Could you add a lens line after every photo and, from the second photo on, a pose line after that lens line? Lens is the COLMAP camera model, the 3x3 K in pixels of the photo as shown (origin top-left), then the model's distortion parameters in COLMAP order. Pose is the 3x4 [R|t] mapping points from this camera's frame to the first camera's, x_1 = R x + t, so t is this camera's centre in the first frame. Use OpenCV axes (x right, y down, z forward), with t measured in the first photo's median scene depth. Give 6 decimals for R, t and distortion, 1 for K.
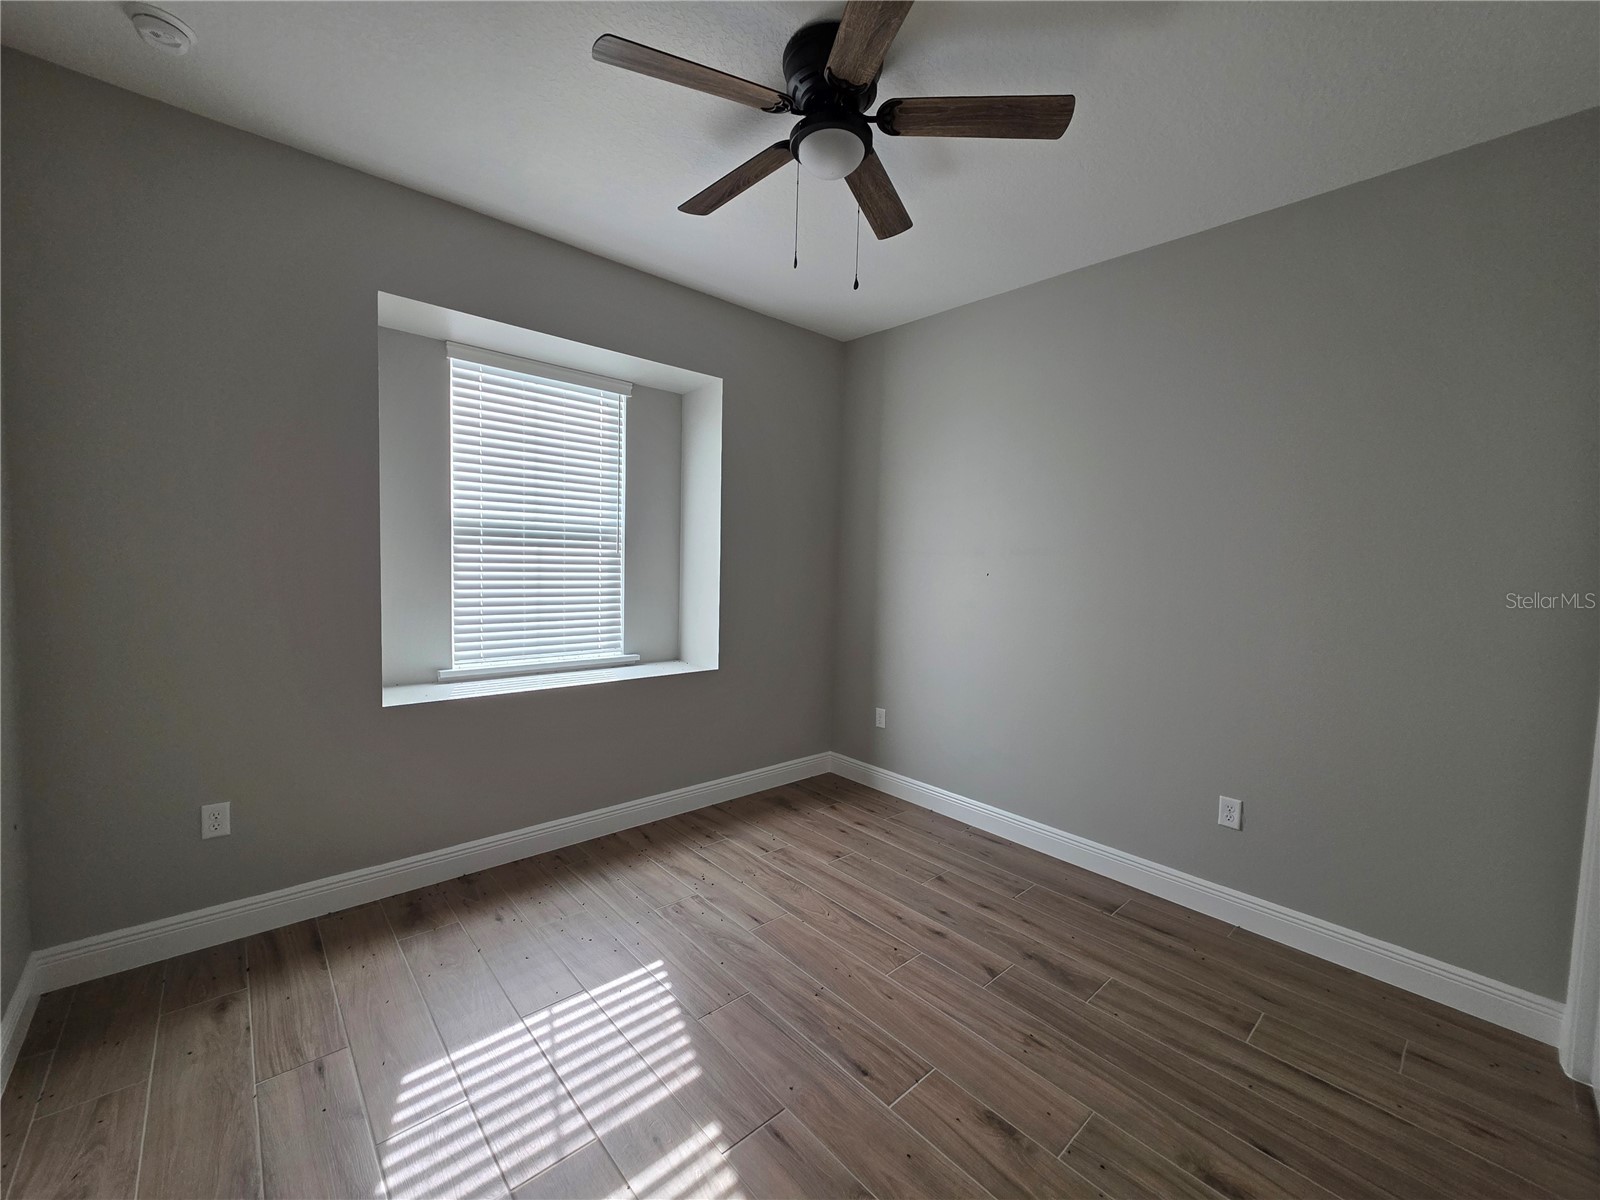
lens RADIAL K [[639.4, 0, 797.9], [0, 639.4, 601.6], [0, 0, 1]] dist [0.003613, -0.001018]
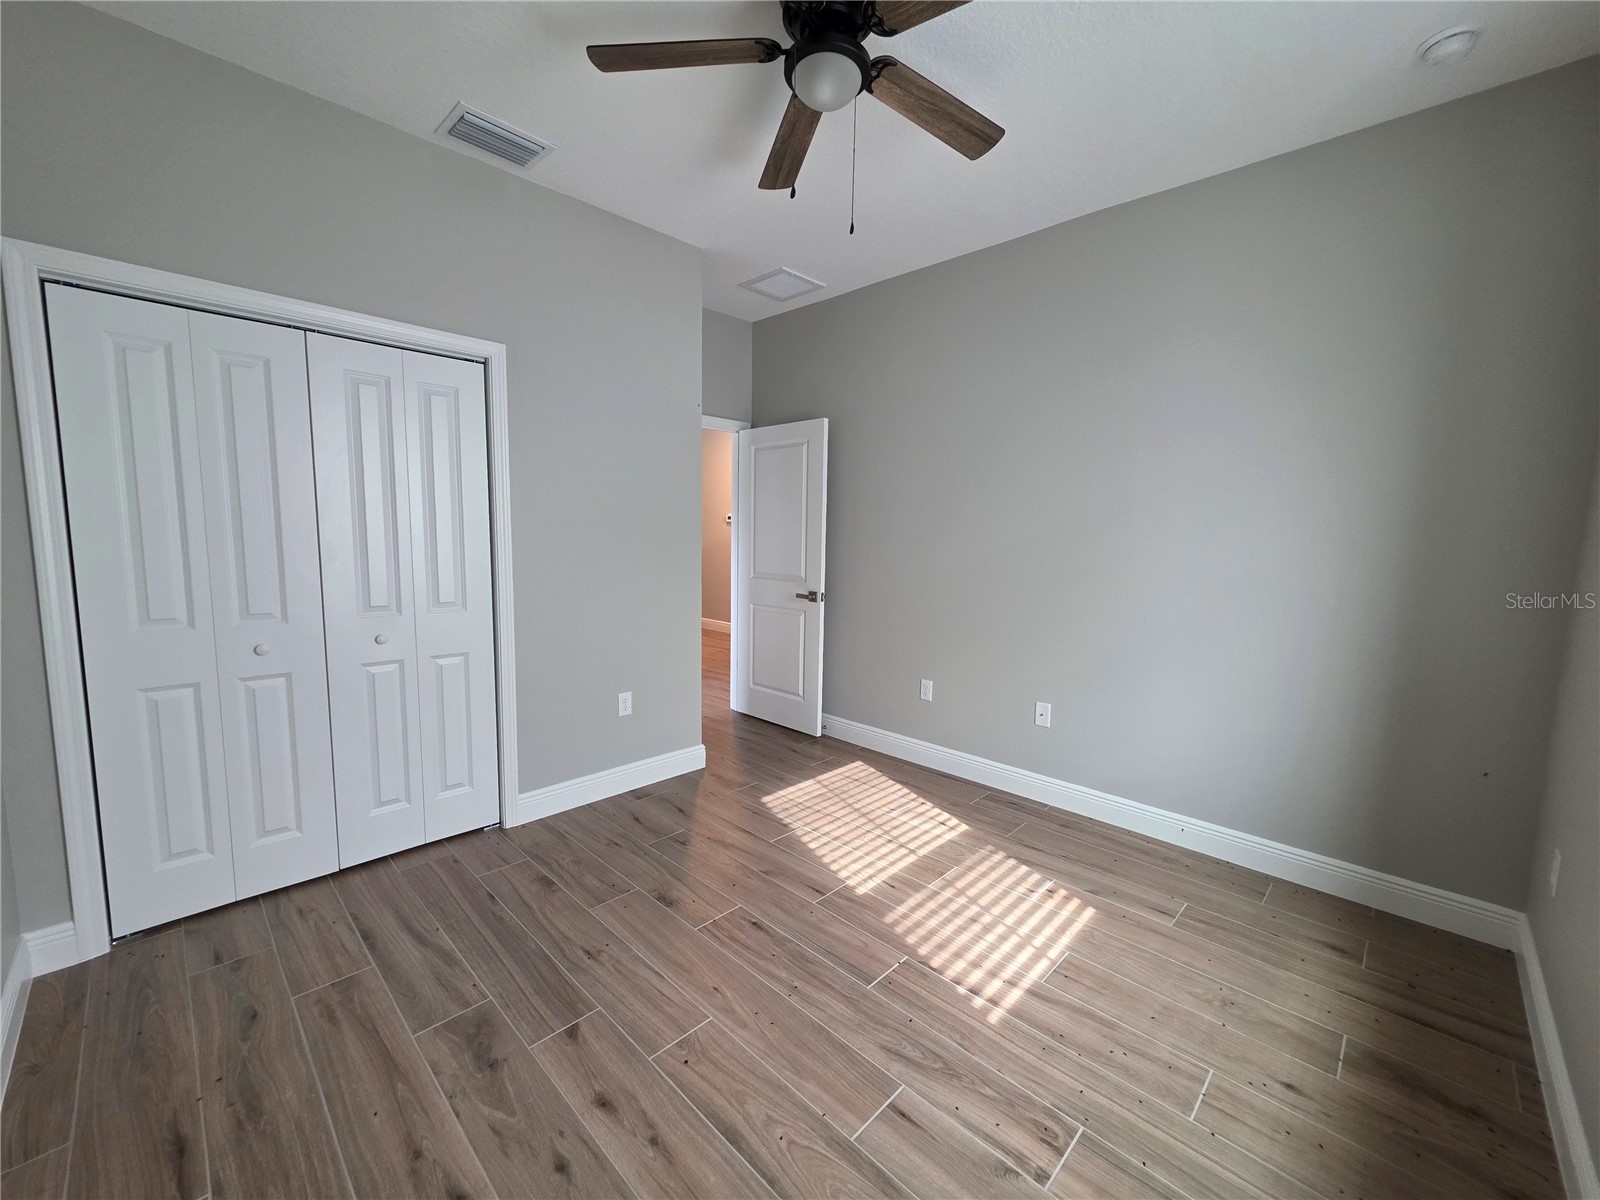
lens RADIAL K [[639.4, 0, 801.1], [0, 639.4, 597.7], [0, 0, 1]] dist [0.003613, -0.001018]
pose [[-0.996725, -0.039025, -0.070822, 0.112235], [-0.050473, 0.984519, 0.167853, -0.090558], [0.063175, 0.170878, -0.983265, 1.871516]]
